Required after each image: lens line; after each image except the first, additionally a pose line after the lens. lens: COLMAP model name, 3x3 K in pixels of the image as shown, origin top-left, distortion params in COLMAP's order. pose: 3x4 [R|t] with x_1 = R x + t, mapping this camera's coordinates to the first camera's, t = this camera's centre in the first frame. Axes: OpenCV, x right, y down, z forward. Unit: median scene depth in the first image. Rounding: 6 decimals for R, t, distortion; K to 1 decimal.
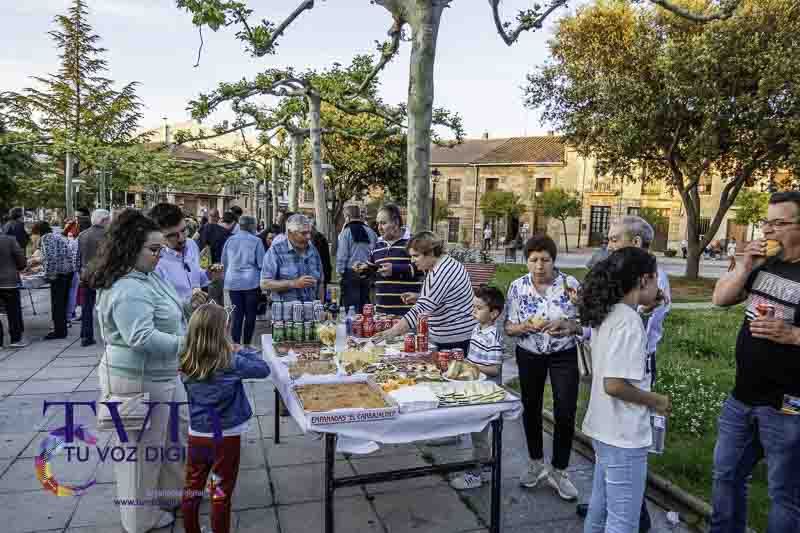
lens RADIAL K [[576.4, 0, 400.0], [0, 576.4, 266.5], [0, 0, 1]] dist [-0.007191, -0.001361]
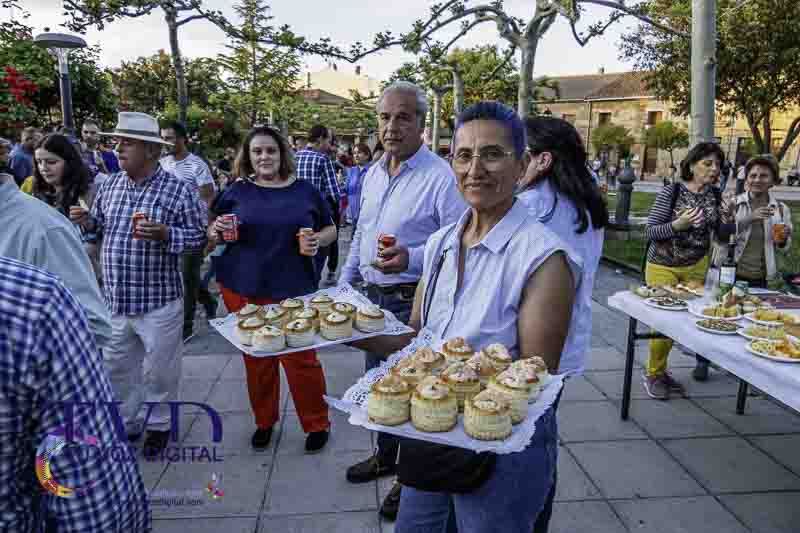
lens RADIAL K [[645.4, 0, 400.0], [0, 645.4, 266.5], [0, 0, 1]] dist [-0.003437, -0.008008]
pose [[0.983737, 0.012864, -0.179152, 0.004483], [0.003537, 0.995851, 0.090928, 0.025630], [0.179579, -0.090083, 0.979610, -0.327287]]
